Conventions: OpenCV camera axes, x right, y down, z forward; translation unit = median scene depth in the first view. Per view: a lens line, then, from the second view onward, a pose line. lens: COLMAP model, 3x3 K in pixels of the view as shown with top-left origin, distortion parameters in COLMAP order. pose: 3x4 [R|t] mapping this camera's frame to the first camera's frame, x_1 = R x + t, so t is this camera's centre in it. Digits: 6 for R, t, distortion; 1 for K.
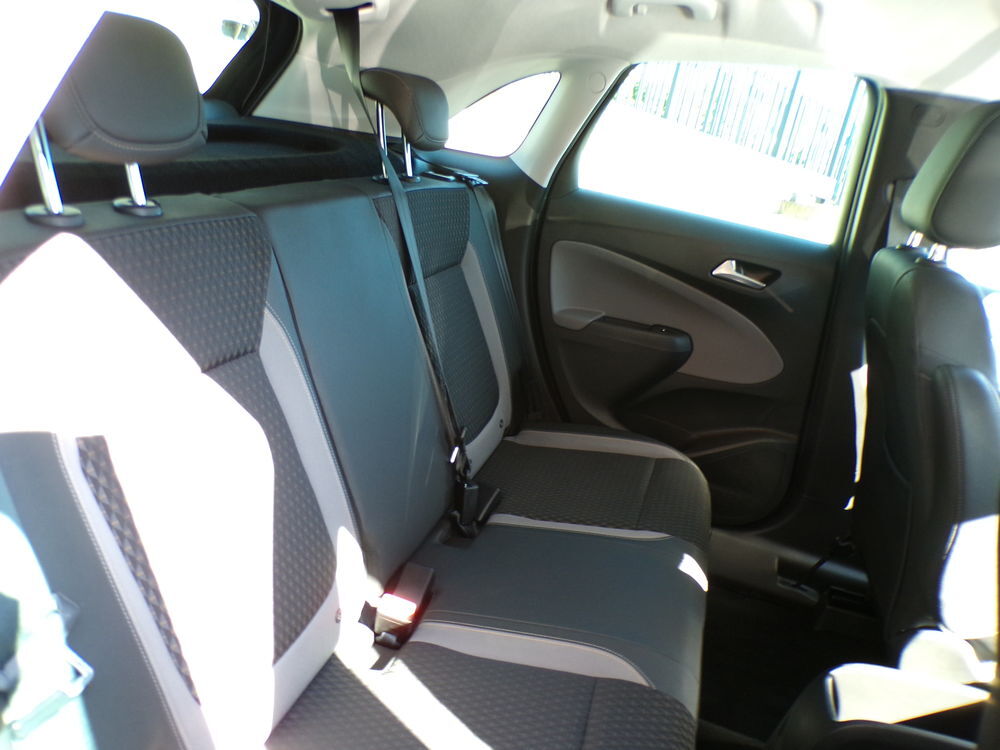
lens RADIAL K [[698.1, 0, 496.3], [0, 698.1, 374.8], [0, 0, 1]] dist [-0.018703, 0.011036]
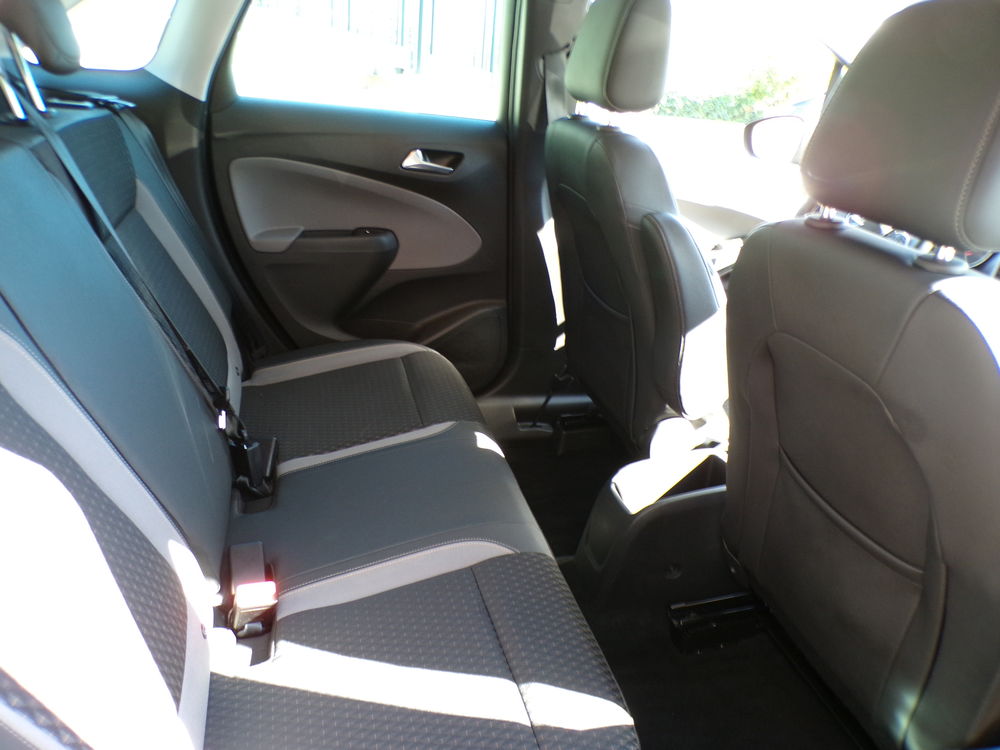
lens RADIAL K [[698.1, 0, 496.3], [0, 698.1, 372.0], [0, 0, 1]] dist [-0.018703, 0.011036]
pose [[0.827855, -0.309939, 0.467540, -0.145984], [0.235396, 0.948503, 0.211970, -0.045266], [-0.509160, -0.065424, 0.858181, 0.040400]]
